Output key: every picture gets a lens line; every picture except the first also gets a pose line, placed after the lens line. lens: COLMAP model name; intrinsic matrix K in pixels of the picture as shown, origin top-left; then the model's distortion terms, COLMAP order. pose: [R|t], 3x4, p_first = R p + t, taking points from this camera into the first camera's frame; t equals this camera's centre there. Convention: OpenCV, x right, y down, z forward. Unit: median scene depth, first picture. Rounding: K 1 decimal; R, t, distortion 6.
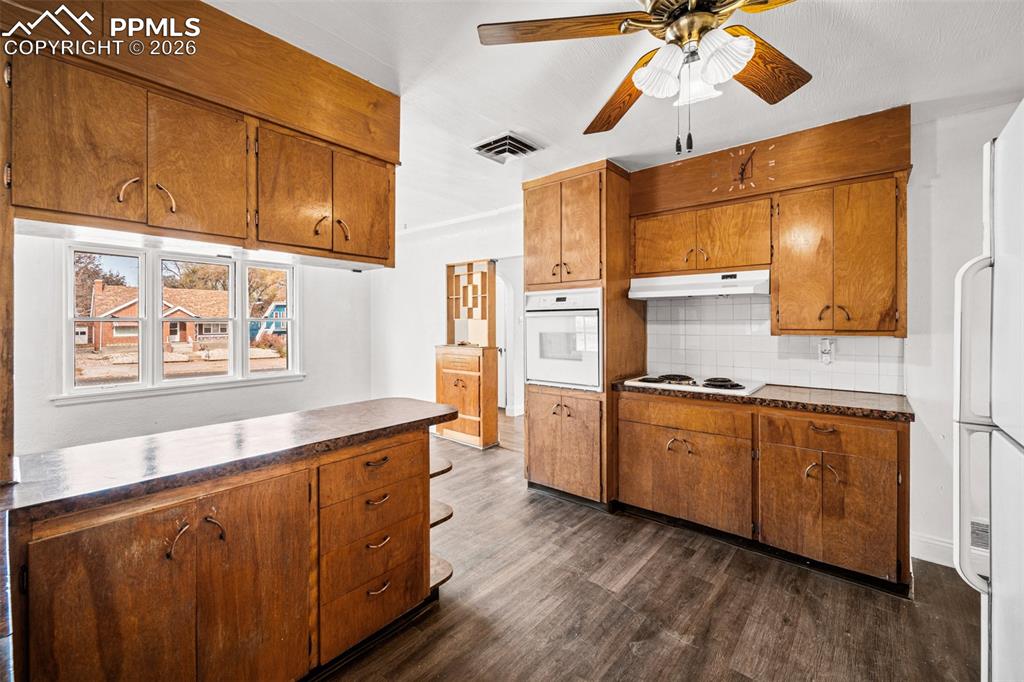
lens RADIAL K [[421.0, 0, 512.1], [0, 421.0, 322.8], [0, 0, 1]] dist [-0.000291, -0.000236]
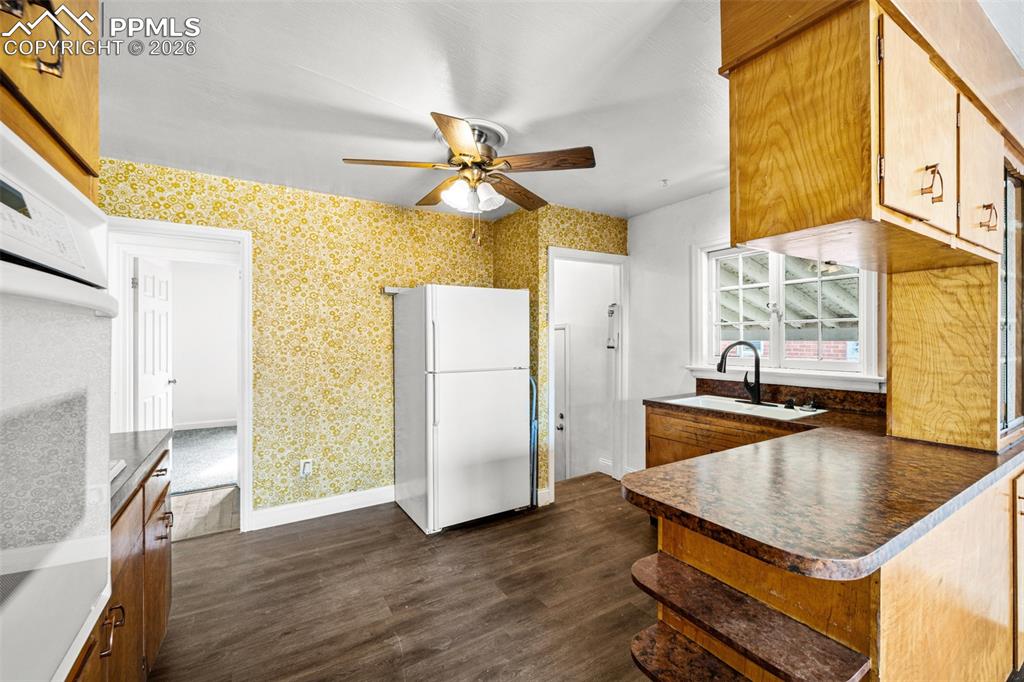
lens RADIAL K [[421.0, 0, 509.4], [0, 421.0, 339.2], [0, 0, 1]] dist [-0.000291, -0.000236]
pose [[-0.949019, 0.004510, 0.315186, -0.151962], [0.003896, 0.999989, -0.002578, -0.001493], [-0.315194, -0.001218, -0.949027, 1.465954]]
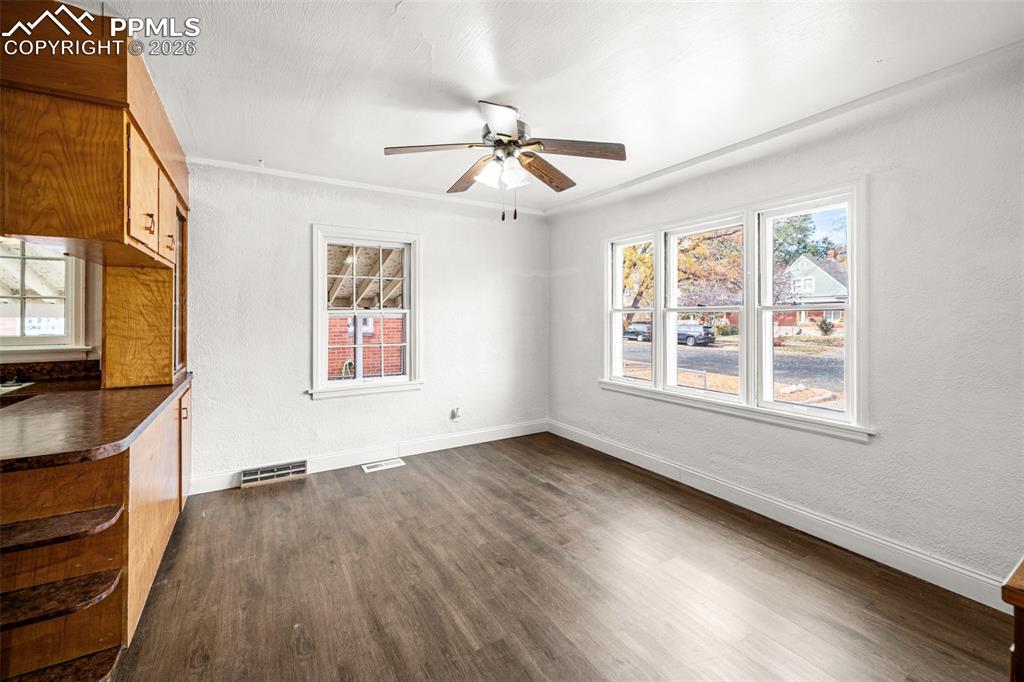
lens RADIAL K [[421.0, 0, 509.1], [0, 421.0, 314.4], [0, 0, 1]] dist [-0.000291, -0.000236]
pose [[-0.318451, 0.000380, -0.947939, 0.092235], [0.003424, 0.999994, -0.000750, 0.001543], [0.947933, -0.003484, -0.318450, 1.779768]]
